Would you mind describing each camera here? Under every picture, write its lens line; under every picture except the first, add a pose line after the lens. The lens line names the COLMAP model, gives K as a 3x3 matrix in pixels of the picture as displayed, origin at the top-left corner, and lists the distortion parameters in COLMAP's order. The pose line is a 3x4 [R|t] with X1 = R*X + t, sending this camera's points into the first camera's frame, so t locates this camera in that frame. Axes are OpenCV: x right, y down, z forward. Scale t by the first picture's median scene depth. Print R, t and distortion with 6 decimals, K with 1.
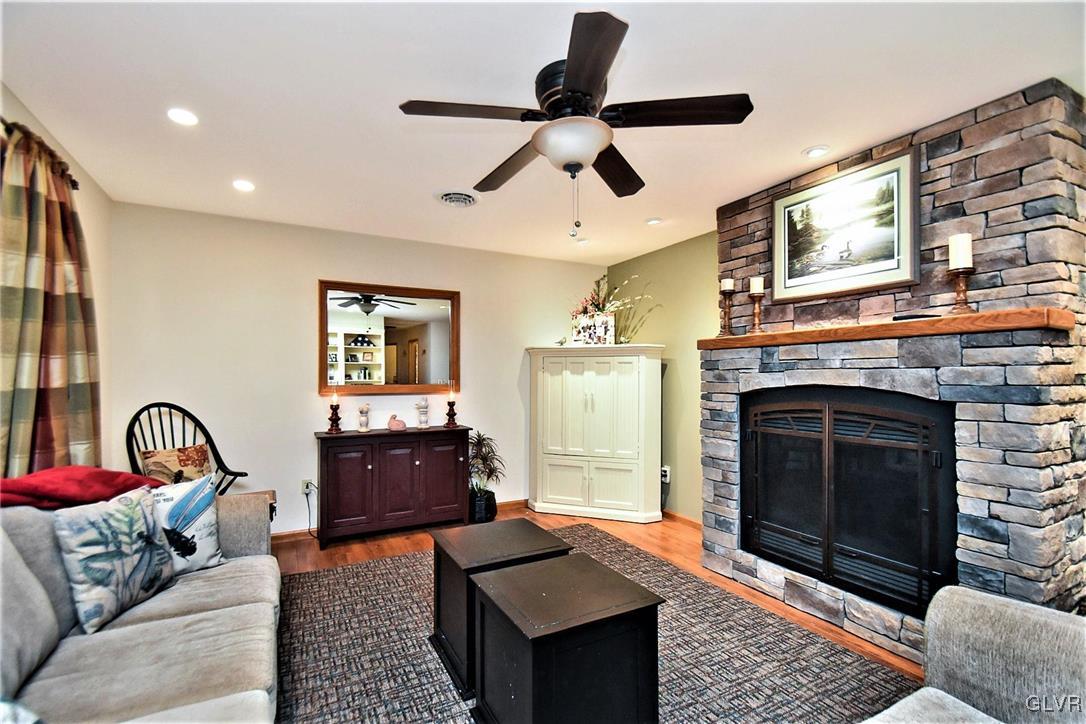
lens RADIAL K [[482.5, 0, 540.1], [0, 482.5, 375.4], [0, 0, 1]] dist [0.026439, -0.015367]
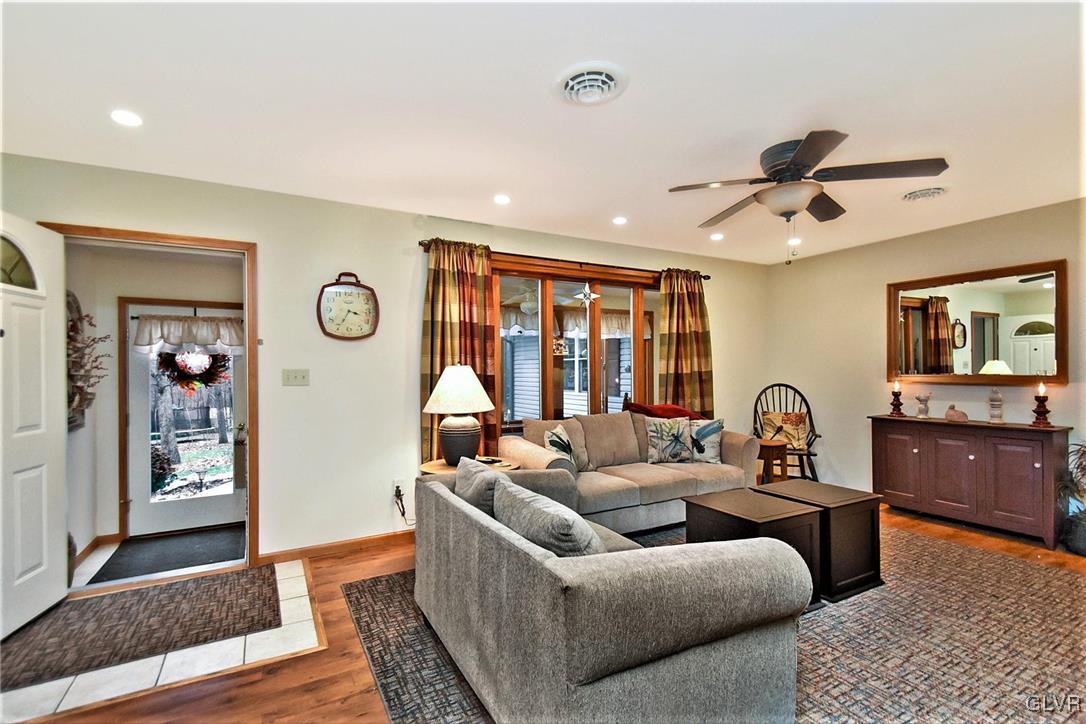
lens RADIAL K [[495.4, 0, 535.7], [0, 495.4, 371.0], [0, 0, 1]] dist [0.002195, -0.000074]
pose [[0.017986, 0.003846, -0.999831, 1.194015], [0.008340, 0.999957, 0.003996, 0.000806], [0.999803, -0.008411, 0.017953, 0.217174]]
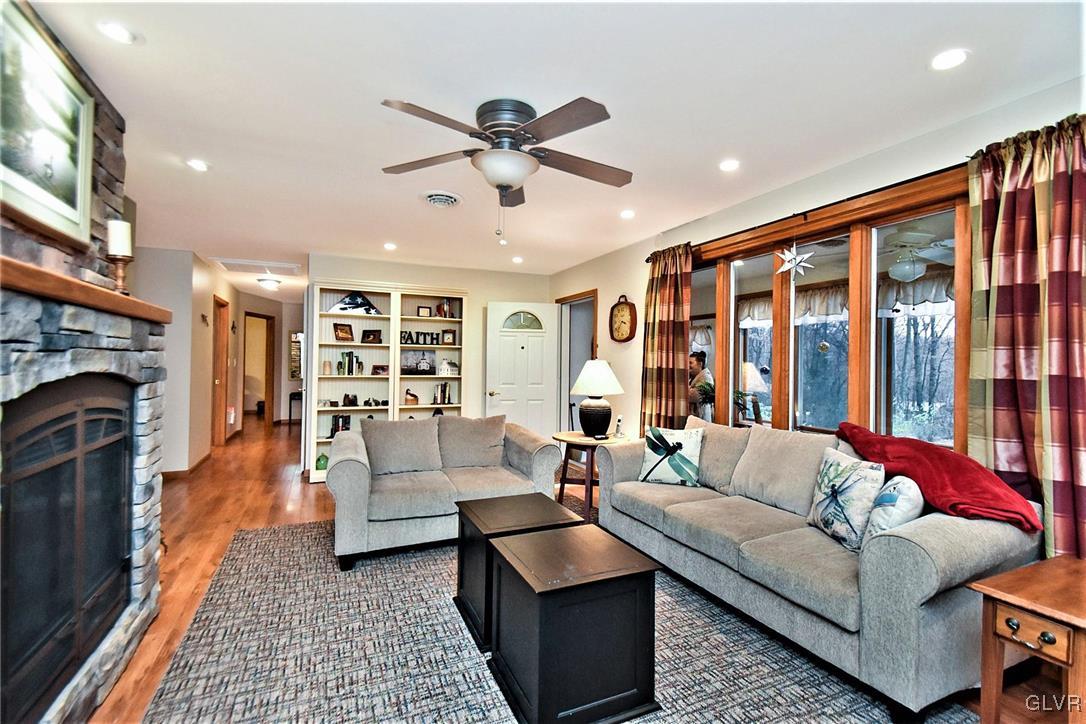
lens RADIAL K [[482.5, 0, 553.0], [0, 482.5, 382.1], [0, 0, 1]] dist [0.026649, -0.016277]
pose [[-0.999059, -0.011793, 0.041740, -0.088102], [-0.010088, 0.999116, 0.040810, -0.001671], [-0.042184, 0.040350, -0.998295, 1.779854]]
